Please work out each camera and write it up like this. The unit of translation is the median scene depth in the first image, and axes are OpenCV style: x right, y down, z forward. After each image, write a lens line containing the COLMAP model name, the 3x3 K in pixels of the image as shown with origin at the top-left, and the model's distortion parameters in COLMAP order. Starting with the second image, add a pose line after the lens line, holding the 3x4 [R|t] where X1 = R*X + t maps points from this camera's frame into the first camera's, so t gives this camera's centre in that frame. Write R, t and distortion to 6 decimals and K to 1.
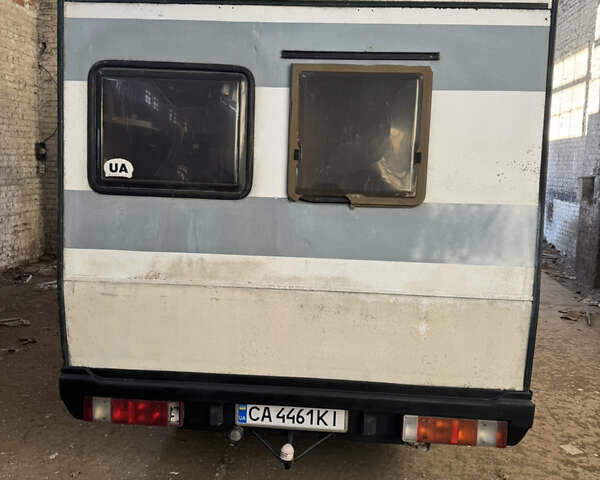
lens RADIAL K [[553.9, 0, 297.9], [0, 553.9, 245.0], [0, 0, 1]] dist [0.174502, -0.322582]
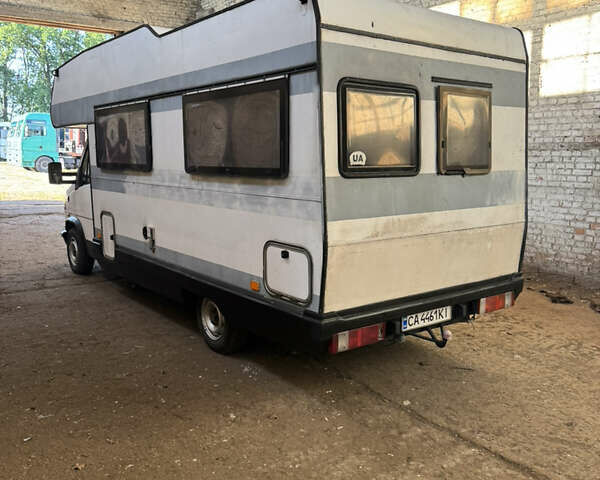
lens RADIAL K [[553.9, 0, 297.9], [0, 553.9, 245.0], [0, 0, 1]] dist [0.174502, -0.322582]
pose [[0.755480, -0.133015, 0.641527, -1.306632], [0.113613, 0.990937, 0.071668, -0.041241], [-0.645246, 0.018742, 0.763745, 0.066767]]
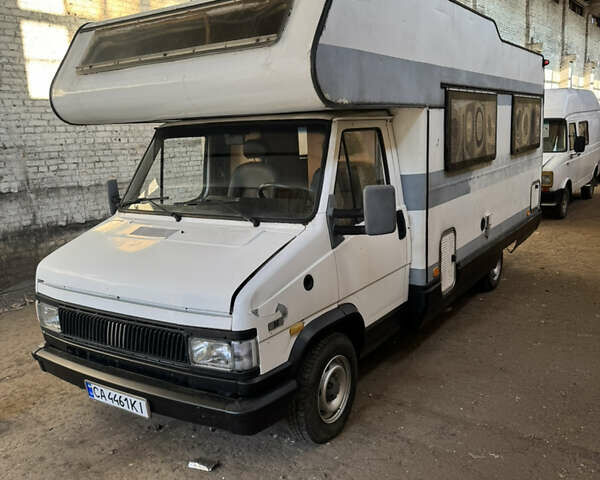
lens RADIAL K [[553.9, 0, 297.9], [0, 553.9, 245.0], [0, 0, 1]] dist [0.174502, -0.322582]
pose [[-0.863546, -0.092496, 0.495714, -0.830414], [0.088176, 0.940192, 0.329036, -0.686678], [-0.496501, 0.327847, -0.803743, 4.136719]]
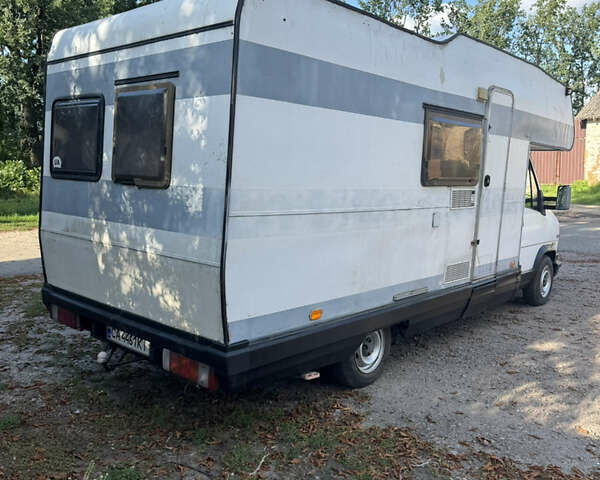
lens RADIAL K [[553.9, 0, 297.9], [0, 553.9, 245.0], [0, 0, 1]] dist [0.174502, -0.322582]
pose [[0.781099, 0.075540, -0.619821, 1.245479], [-0.096155, 0.995366, 0.000134, 0.033639], [0.616960, 0.059494, 0.784743, 0.158998]]
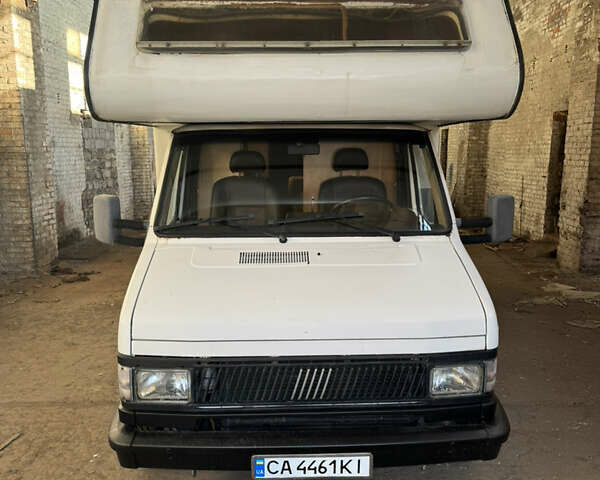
lens RADIAL K [[553.9, 0, 297.9], [0, 553.9, 245.0], [0, 0, 1]] dist [0.174502, -0.322582]
pose [[-0.996409, -0.009060, -0.084181, 0.218829], [-0.034380, 0.951892, 0.304499, -0.660761], [0.077372, 0.306300, -0.948786, 4.260636]]
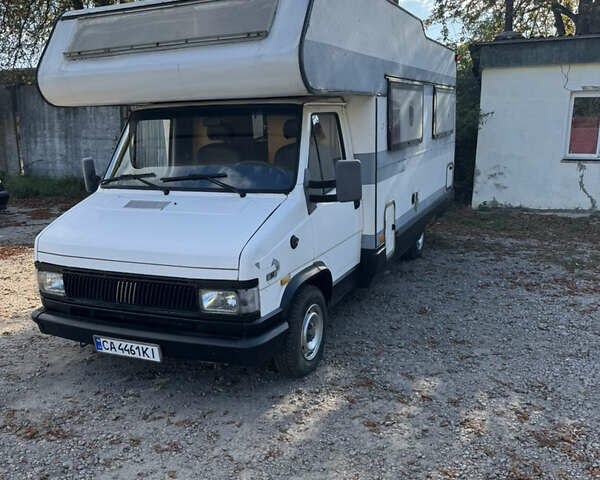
lens RADIAL K [[553.9, 0, 297.9], [0, 553.9, 245.0], [0, 0, 1]] dist [0.174502, -0.322582]
pose [[-0.933333, -0.077546, 0.350536, -0.773625], [0.057551, 0.931449, 0.359292, -0.718815], [-0.354368, 0.355513, -0.864889, 4.424322]]
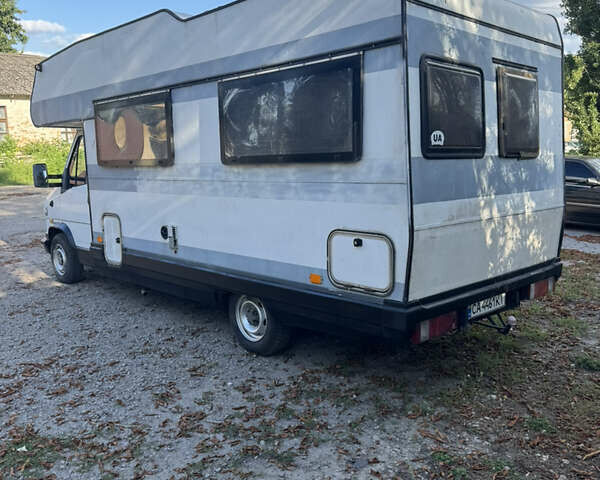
lens RADIAL K [[553.9, 0, 297.9], [0, 553.9, 245.0], [0, 0, 1]] dist [0.174502, -0.322582]
pose [[0.676861, -0.149171, 0.720838, -1.495239], [0.141890, 0.987327, 0.071086, -0.030219], [-0.722307, 0.054164, 0.689448, 0.346294]]
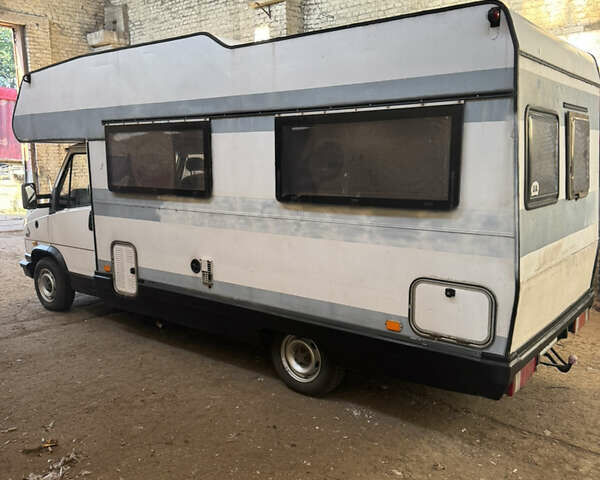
lens RADIAL K [[553.9, 0, 297.9], [0, 553.9, 245.0], [0, 0, 1]] dist [0.174502, -0.322582]
pose [[0.574293, -0.166764, 0.801484, -1.671199], [0.140156, 0.984606, 0.104439, -0.218321], [-0.806563, 0.052354, 0.588825, 0.673567]]
